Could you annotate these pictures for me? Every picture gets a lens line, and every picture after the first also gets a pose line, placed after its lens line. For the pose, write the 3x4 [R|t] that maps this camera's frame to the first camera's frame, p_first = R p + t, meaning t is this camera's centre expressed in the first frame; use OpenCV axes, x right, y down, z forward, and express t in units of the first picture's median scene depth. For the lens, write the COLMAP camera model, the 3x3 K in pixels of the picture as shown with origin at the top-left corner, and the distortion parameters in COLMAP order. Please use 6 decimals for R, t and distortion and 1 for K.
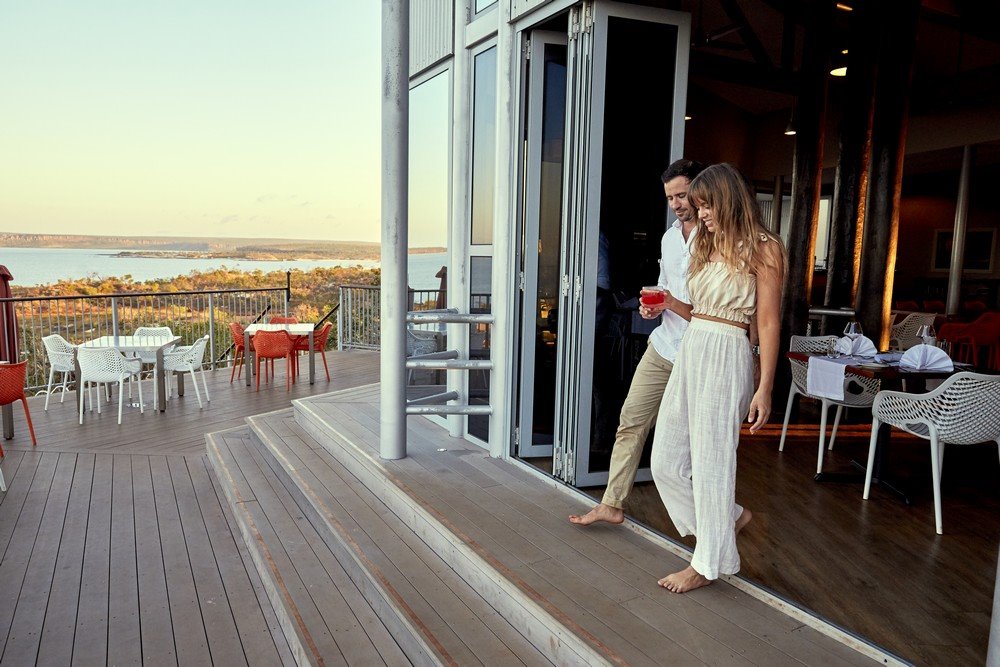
lens RADIAL K [[669.5, 0, 500.0], [0, 669.5, 333.5], [0, 0, 1]] dist [0.001627, -0.000387]
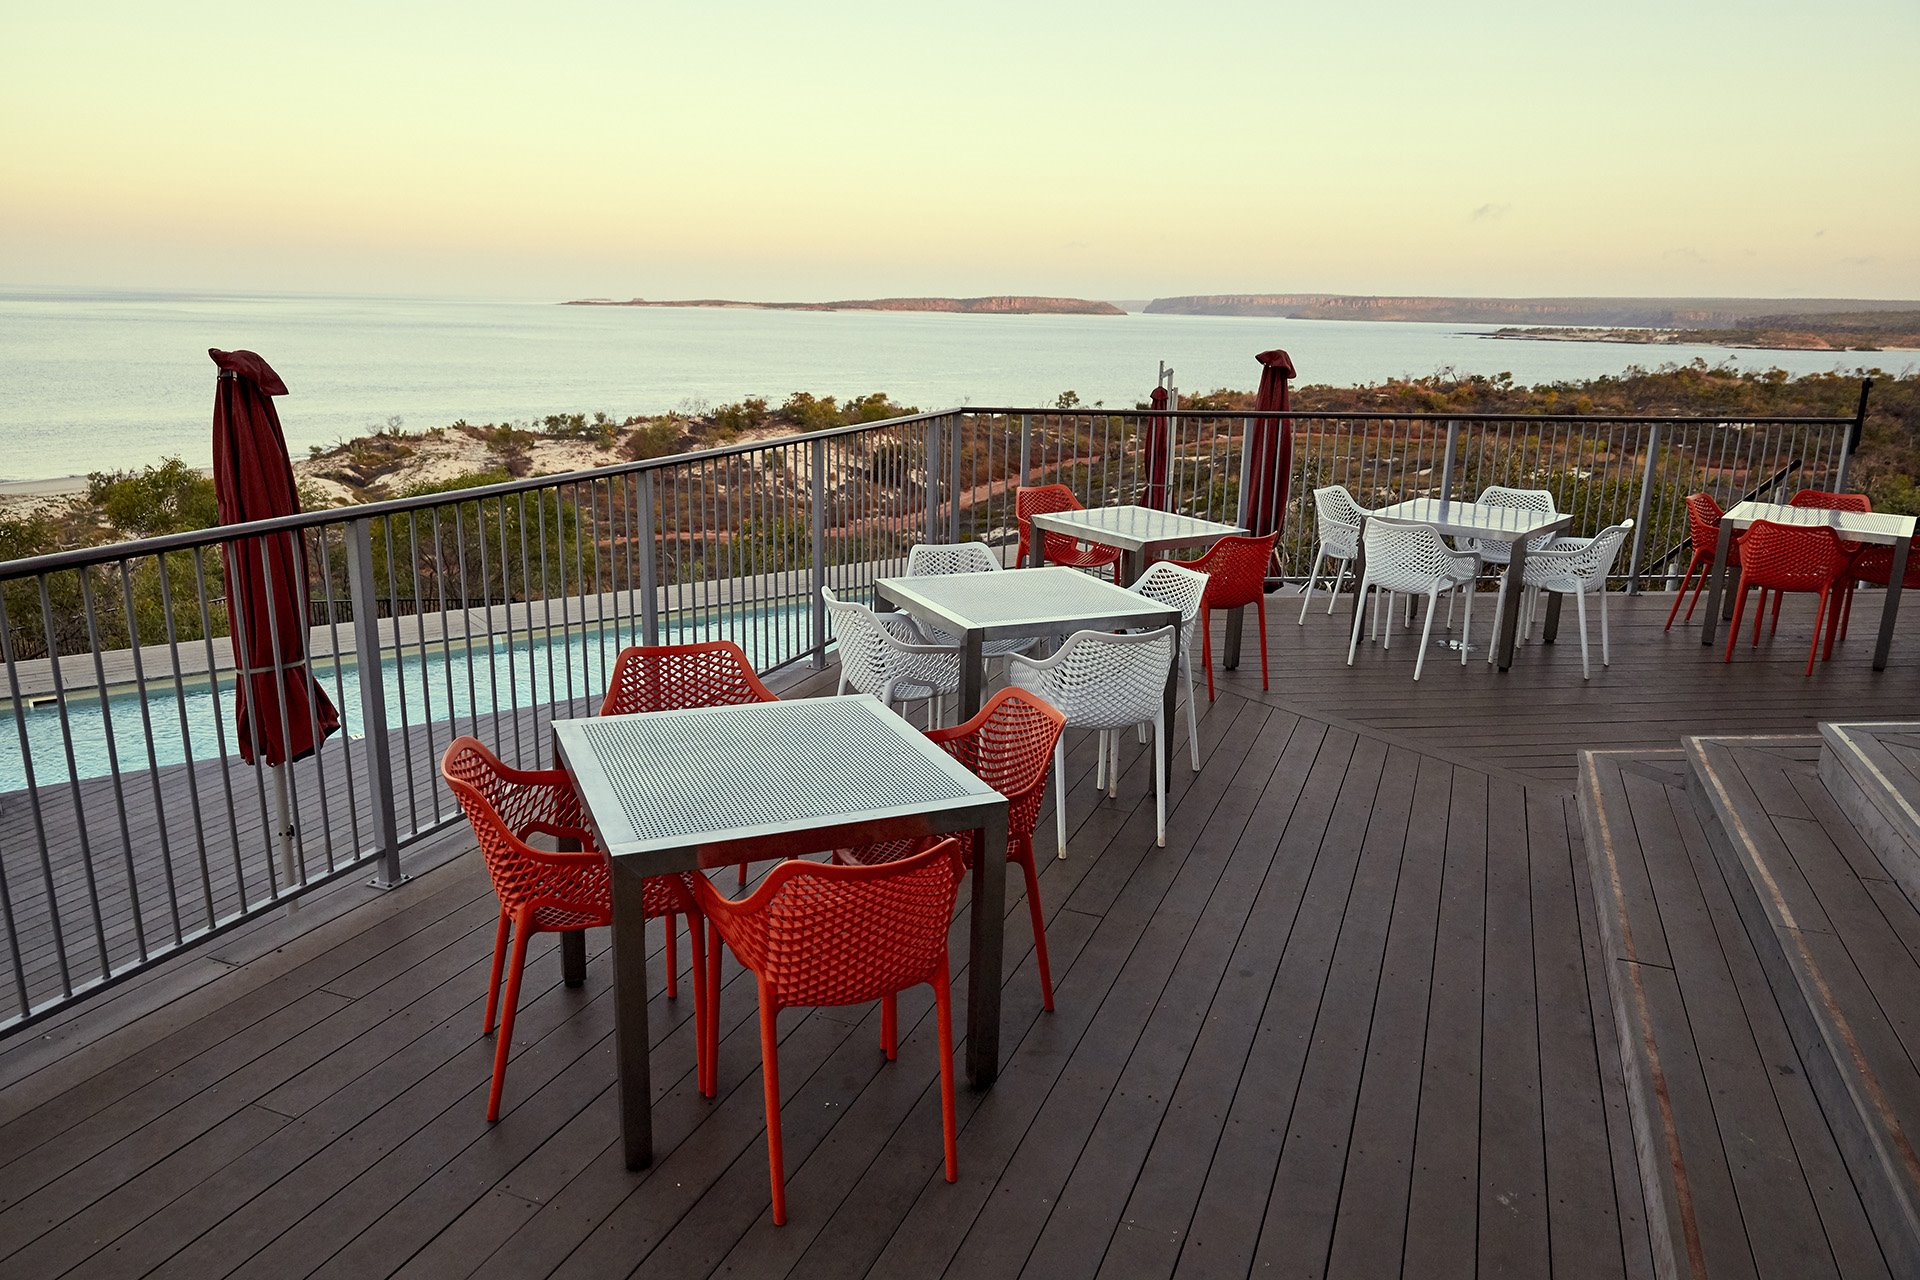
lens RADIAL K [[1253.6, 0, 960.0], [0, 1253.6, 640.0], [0, 0, 1]] dist [-0.000672, 0.001552]
pose [[0.612043, 0.194908, -0.766429, -0.055633], [-0.100285, 0.980457, 0.169253, -0.015173], [0.784440, -0.026729, 0.619629, 0.131329]]
